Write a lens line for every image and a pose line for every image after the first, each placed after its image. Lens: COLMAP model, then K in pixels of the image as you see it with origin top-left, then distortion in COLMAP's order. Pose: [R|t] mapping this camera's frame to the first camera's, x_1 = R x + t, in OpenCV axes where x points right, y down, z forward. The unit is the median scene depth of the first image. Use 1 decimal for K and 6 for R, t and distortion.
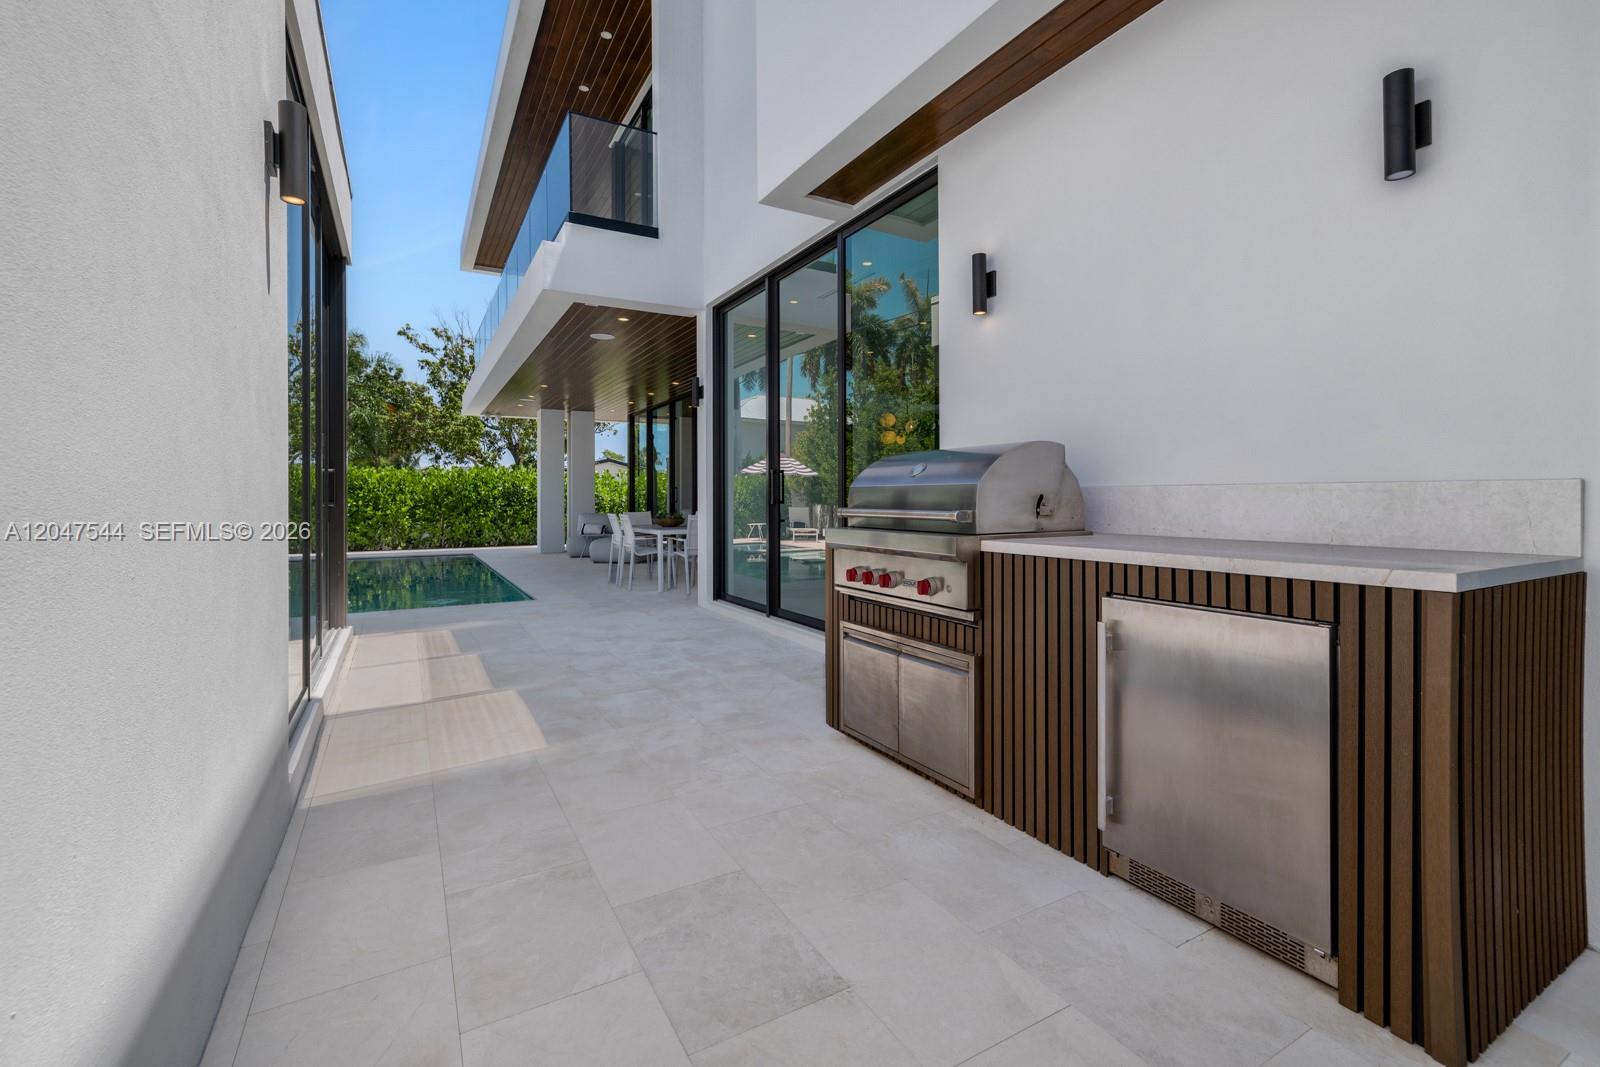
lens RADIAL K [[713.4, 0, 824.0], [0, 713.4, 500.7], [0, 0, 1]] dist [0.001029, 0.000047]
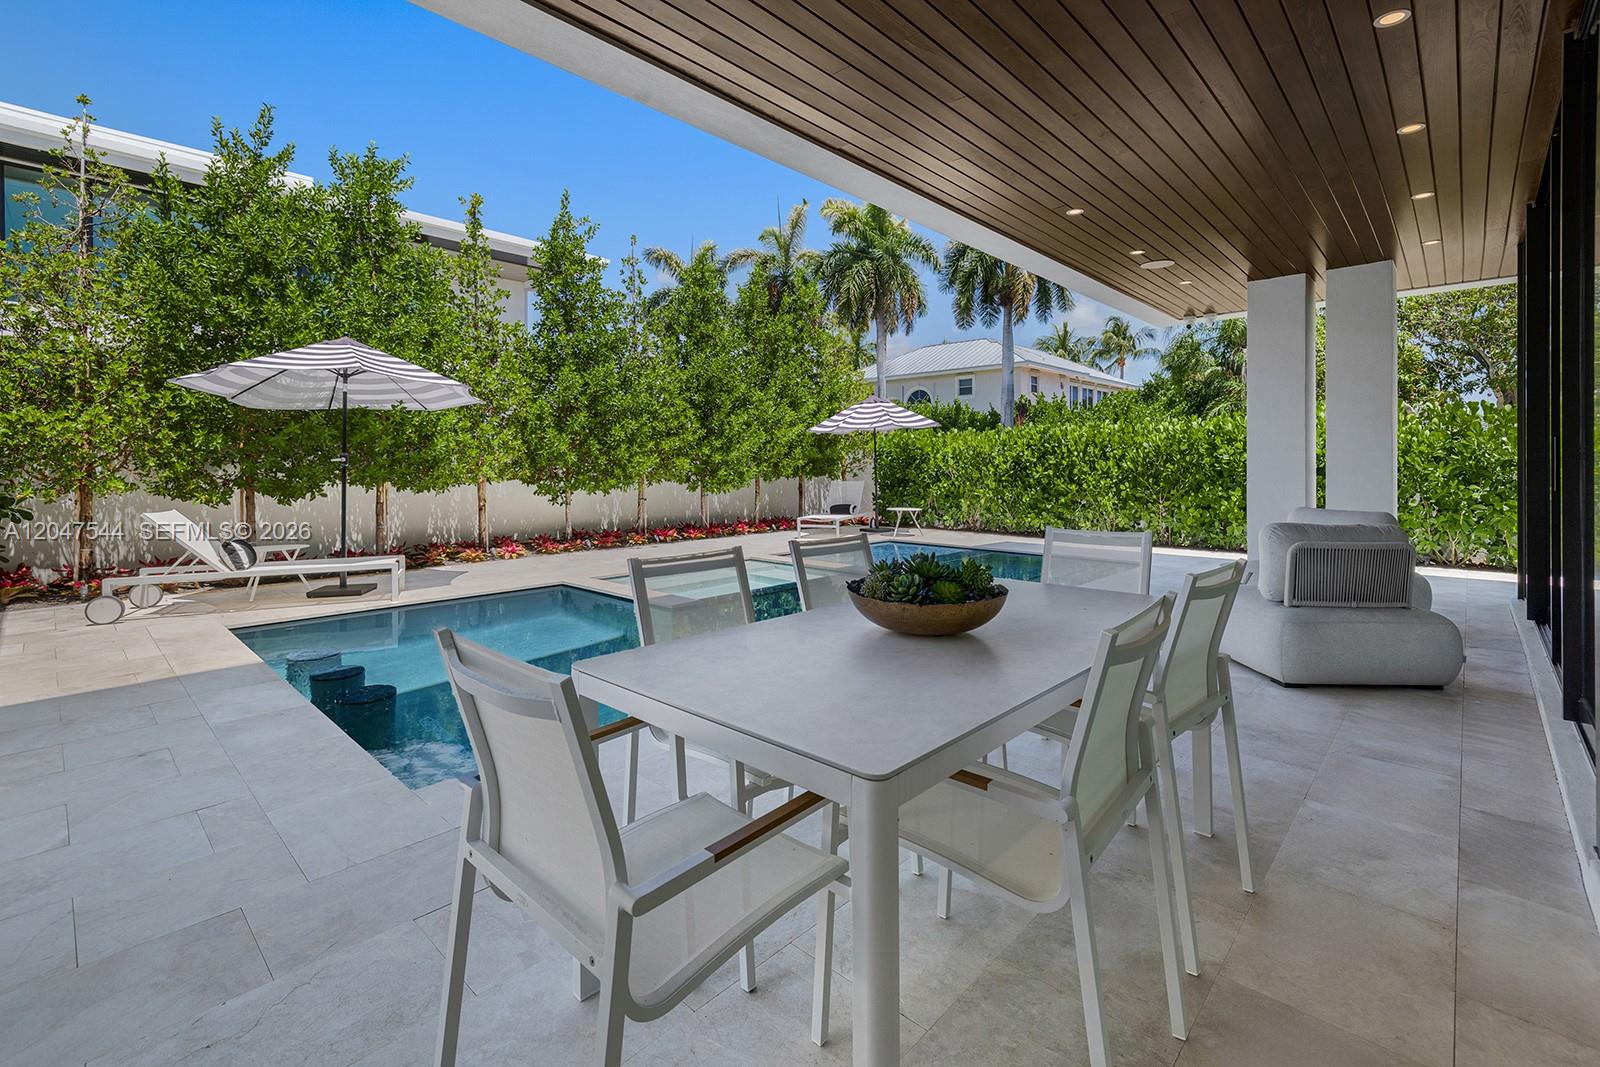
lens RADIAL K [[709.3, 0, 801.1], [0, 709.3, 468.8], [0, 0, 1]] dist [0.000422, -0.000060]
pose [[0.278831, 0.009935, -0.960289, -0.020981], [-0.001429, 0.999950, 0.009930, -0.007106], [0.960339, -0.001397, 0.278832, 0.505219]]
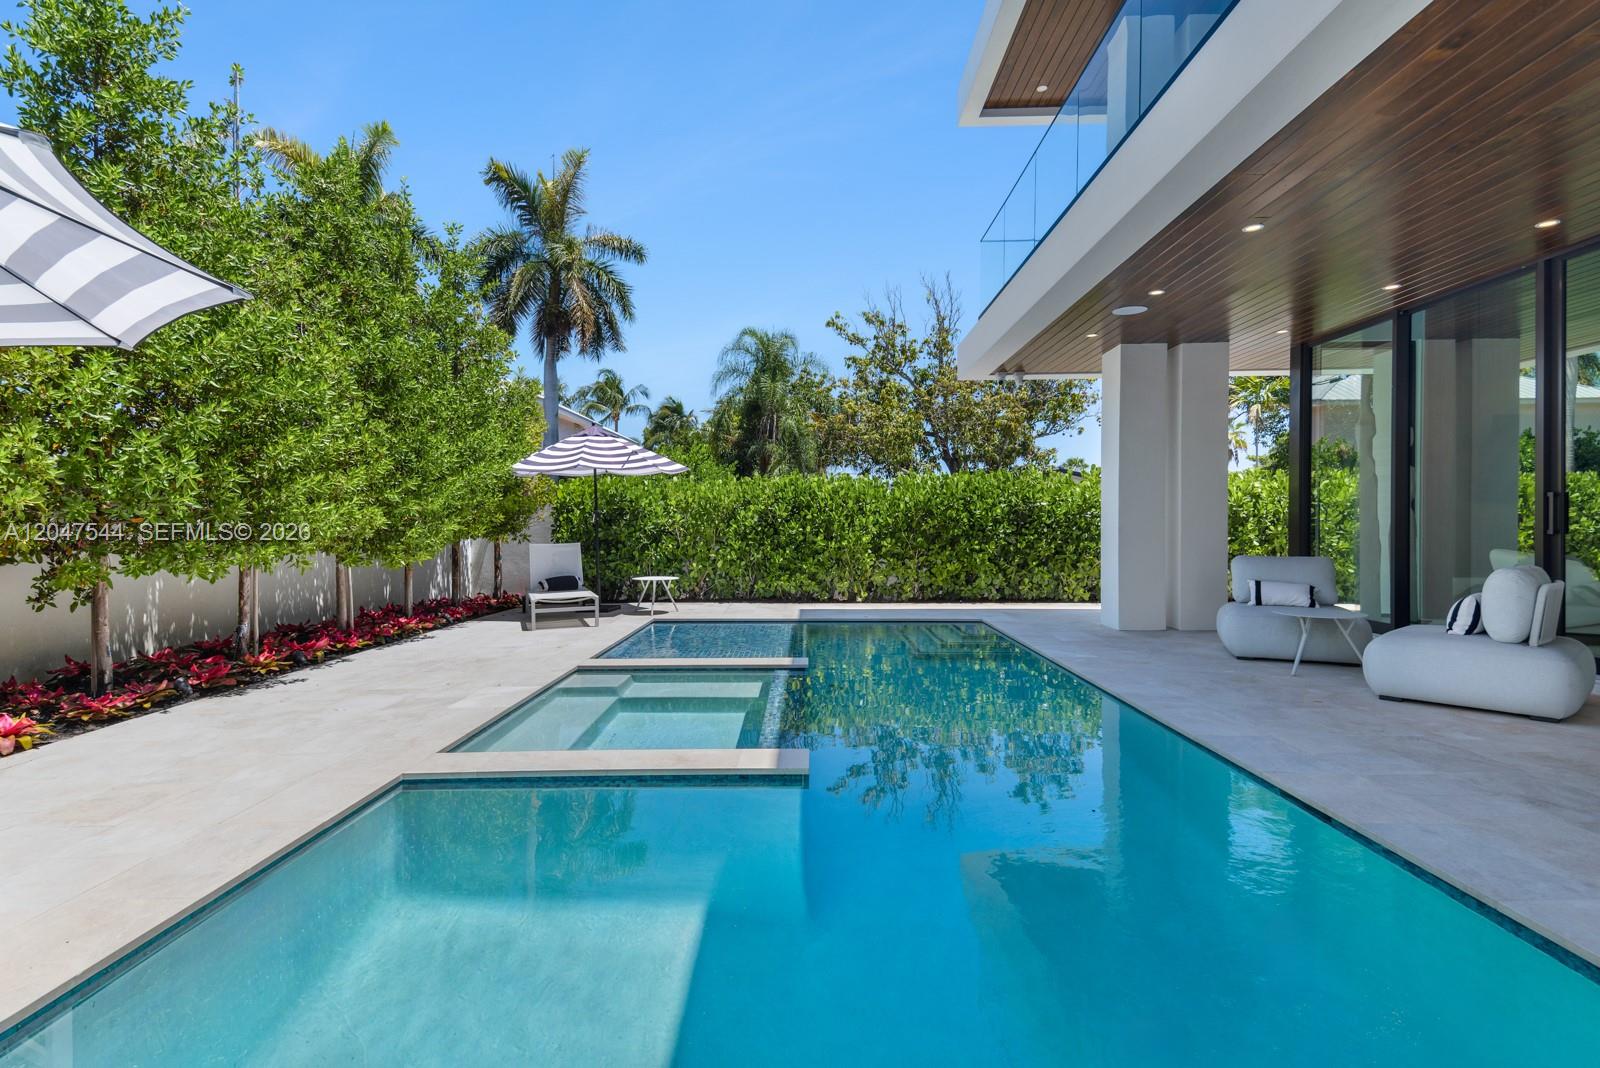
lens RADIAL K [[760.6, 0, 800.0], [0, 760.6, 534.0], [0, 0, 1]] dist [0.022872, 0.000148]
pose [[0.855604, 0.008531, -0.517560, -0.270436], [-0.000543, 0.999878, 0.015583, -0.003041], [0.517631, -0.013052, 0.855505, 0.365938]]
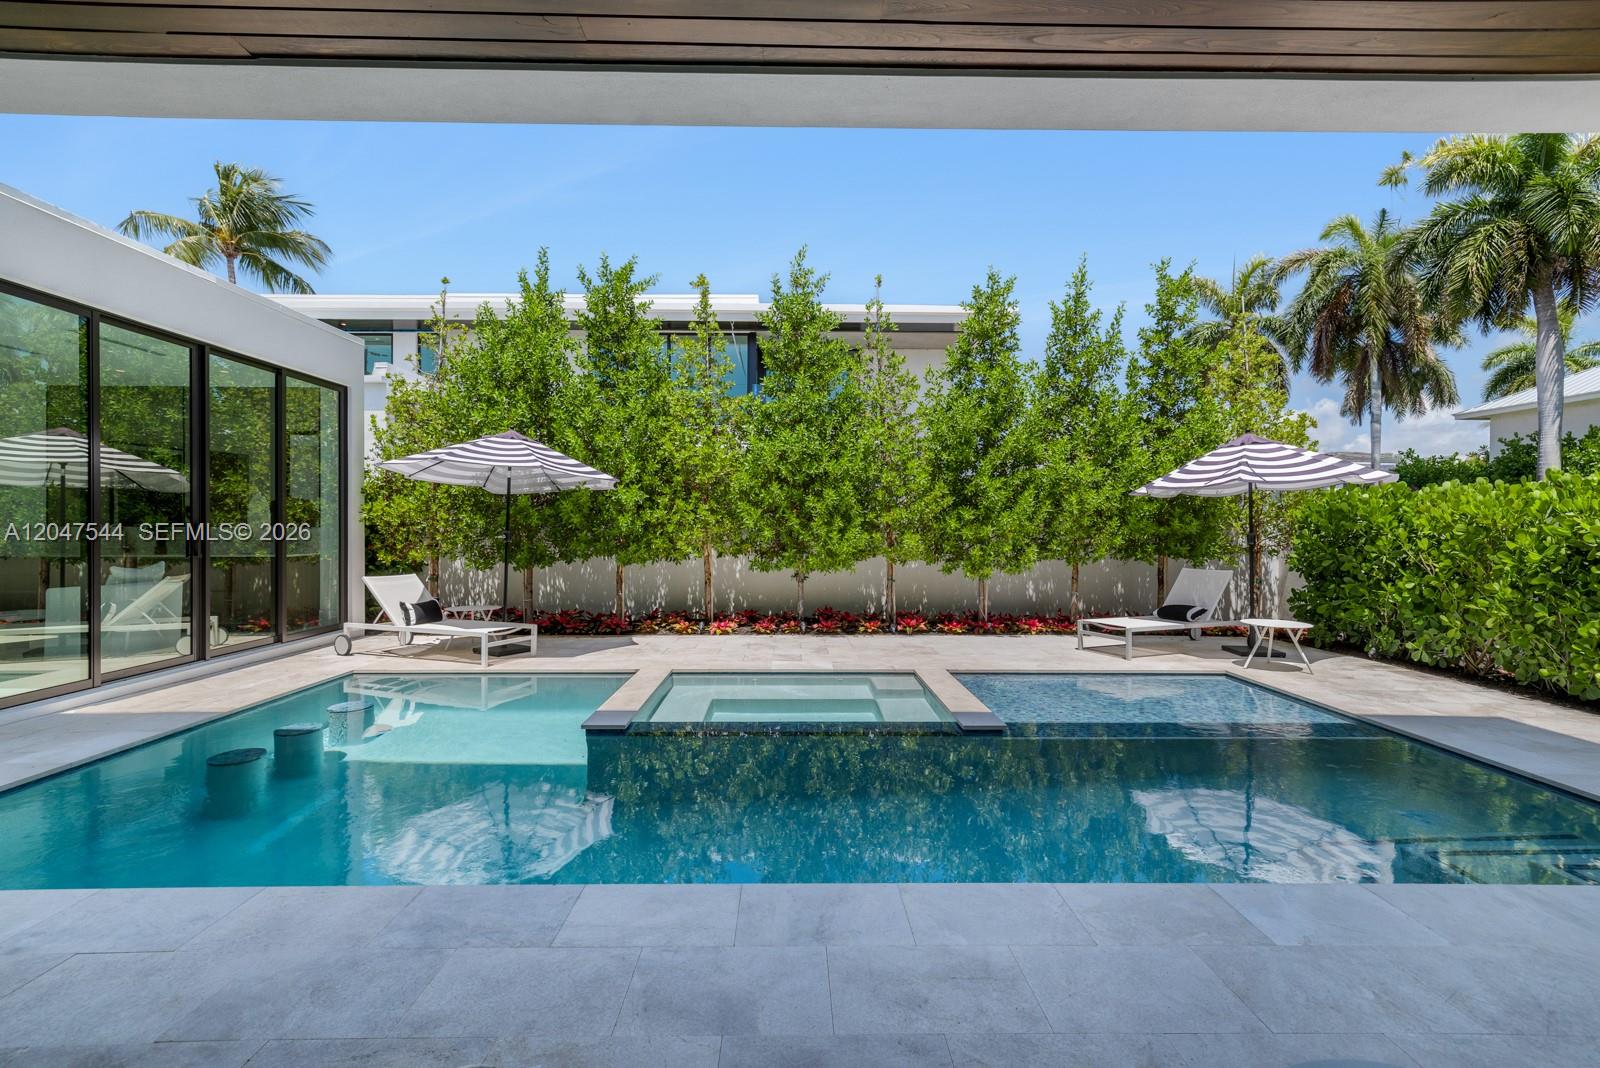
lens RADIAL K [[680.6, 0, 800.0], [0, 680.6, 534.0], [0, 0, 1]] dist [0.000665, 0.000121]
pose [[-0.495759, 0.013688, -0.868352, -0.184766], [-0.002882, 0.999844, 0.017406, -0.018147], [0.868455, 0.011131, -0.495642, 0.750479]]
